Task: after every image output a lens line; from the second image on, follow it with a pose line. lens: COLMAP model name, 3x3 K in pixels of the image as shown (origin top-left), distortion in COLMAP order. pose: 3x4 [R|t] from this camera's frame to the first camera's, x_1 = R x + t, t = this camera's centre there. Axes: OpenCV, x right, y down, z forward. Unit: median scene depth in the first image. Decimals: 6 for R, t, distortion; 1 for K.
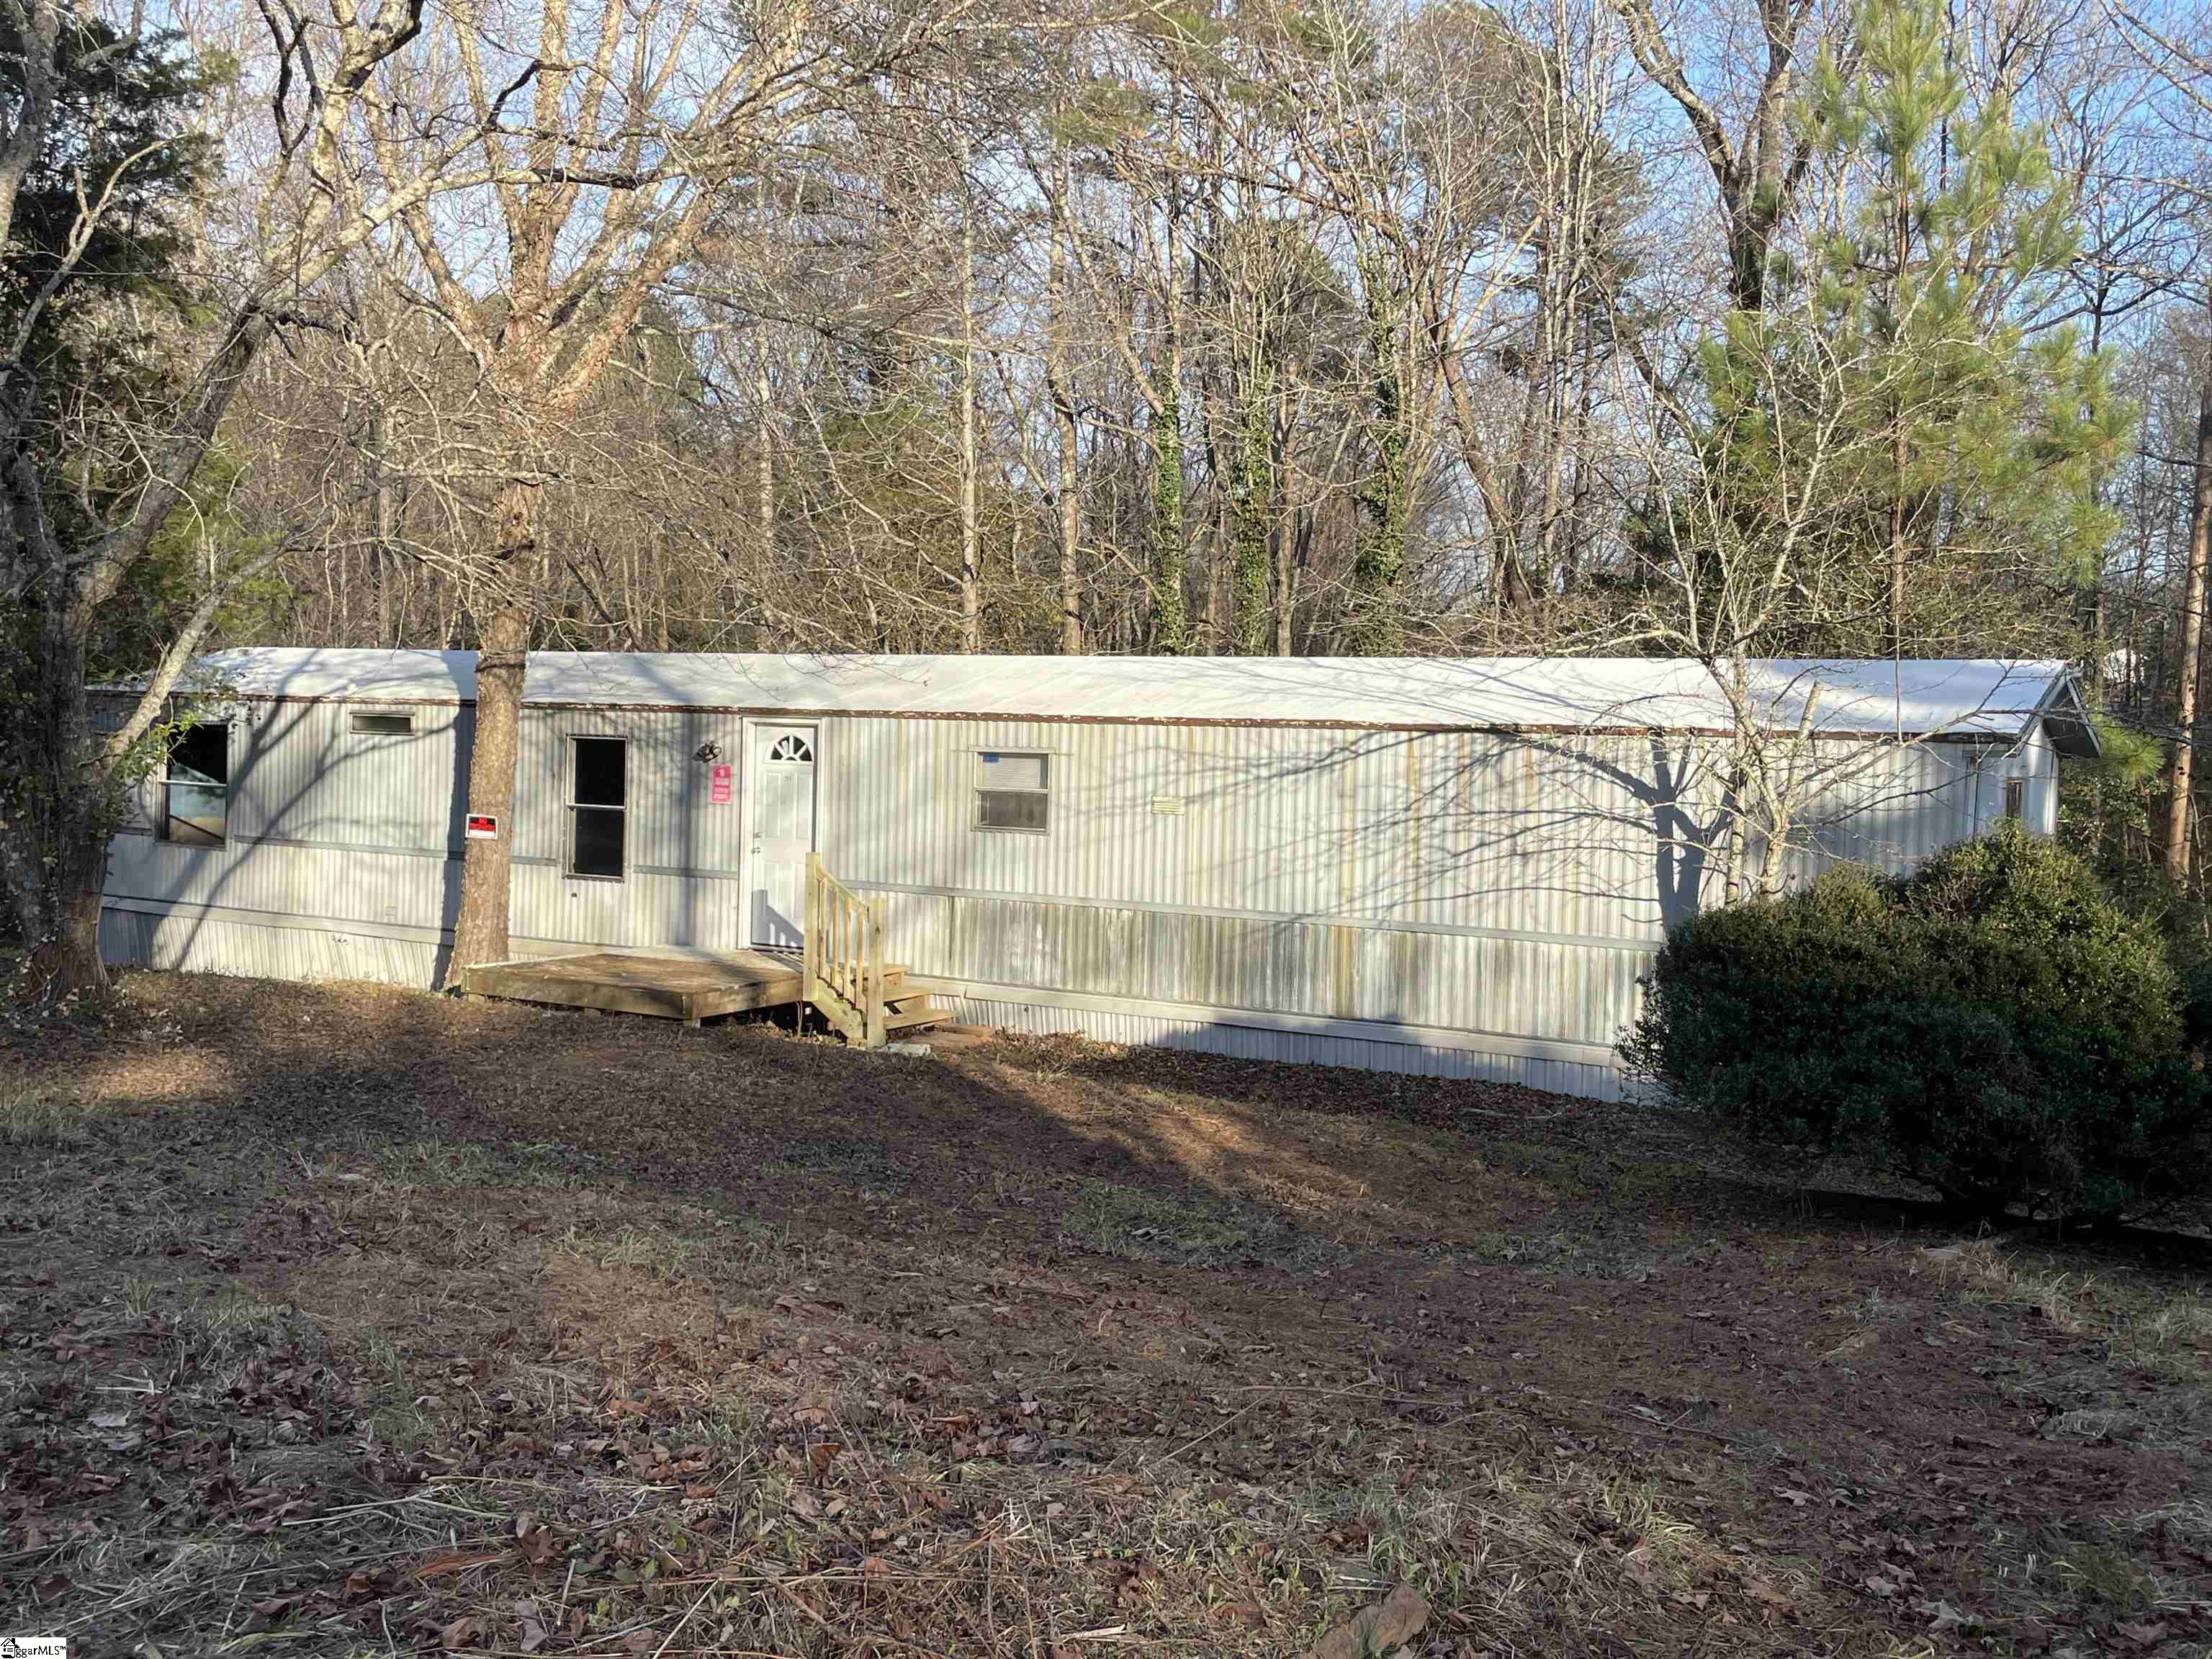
lens RADIAL K [[2087.5, 0, 1113.2], [0, 2087.5, 826.9], [0, 0, 1]] dist [0.074223, 0.000000]
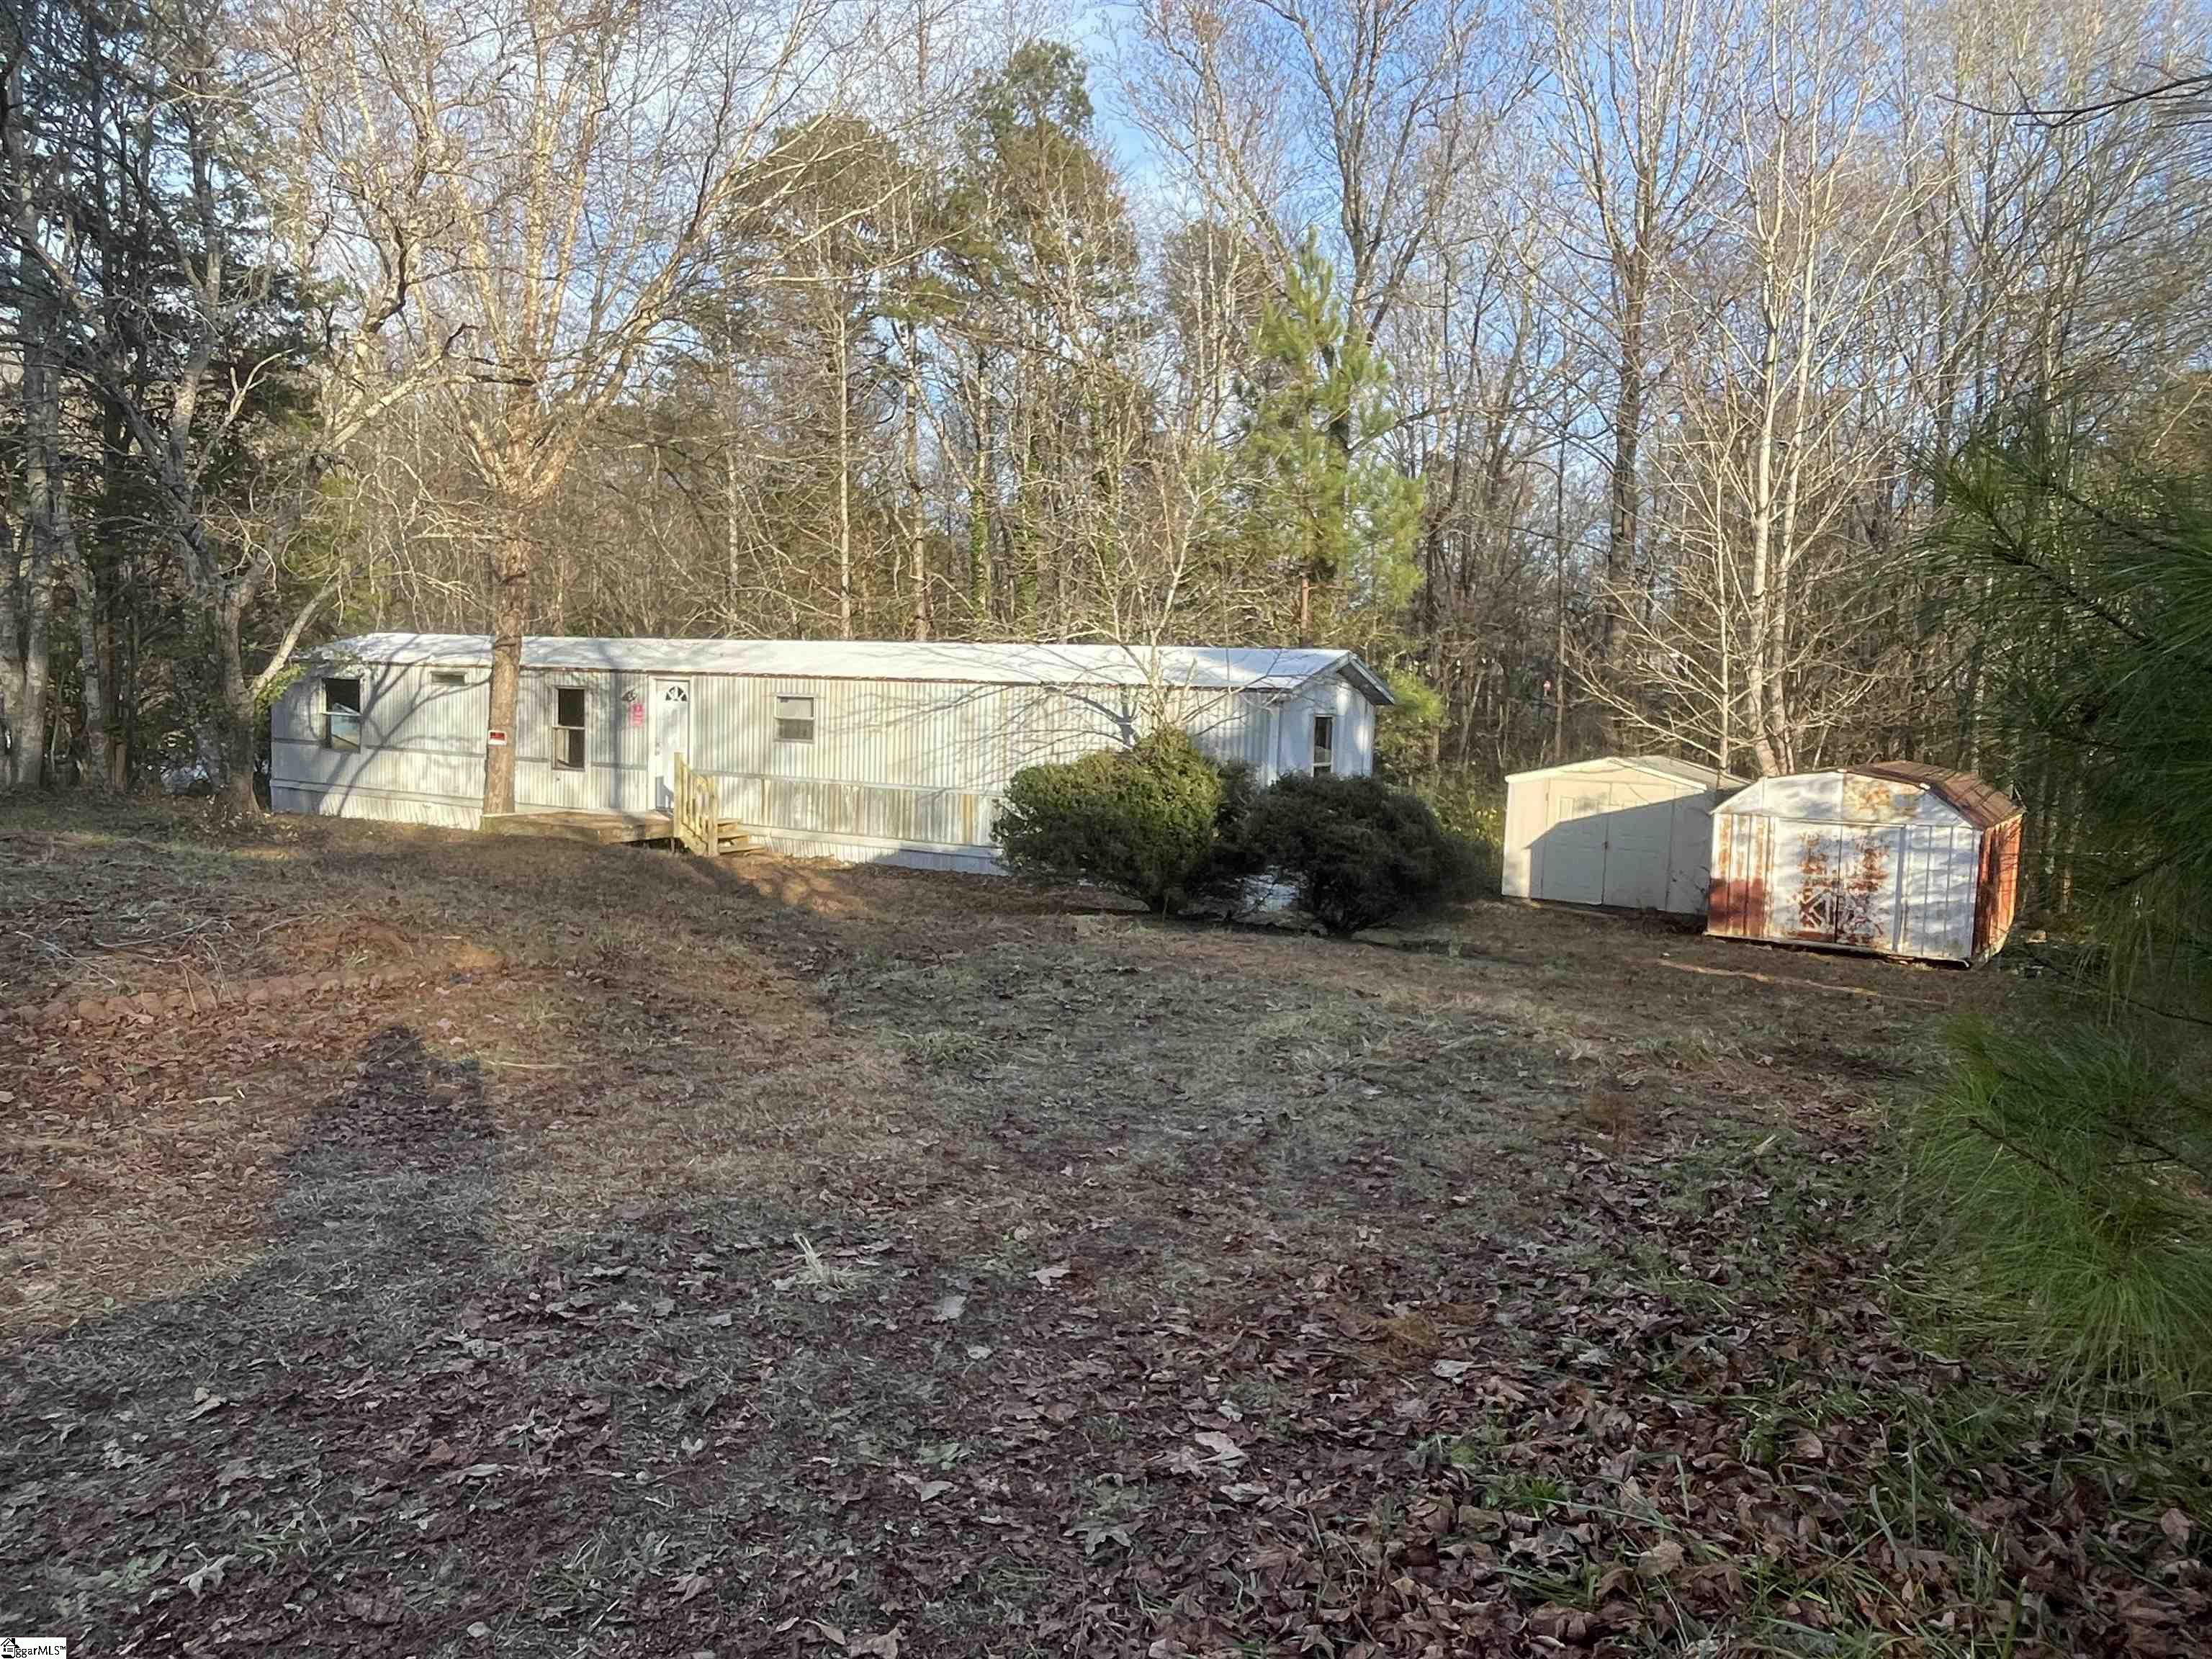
lens RADIAL K [[1419.1, 0, 1096.5], [0, 1419.1, 837.6], [0, 0, 1]] dist [-0.000611, 0.001531]
pose [[0.999097, 0.005675, 0.042099, 0.149917], [-0.007796, 0.998699, 0.050398, 0.019767], [-0.041758, -0.050681, 0.997842, -0.196537]]
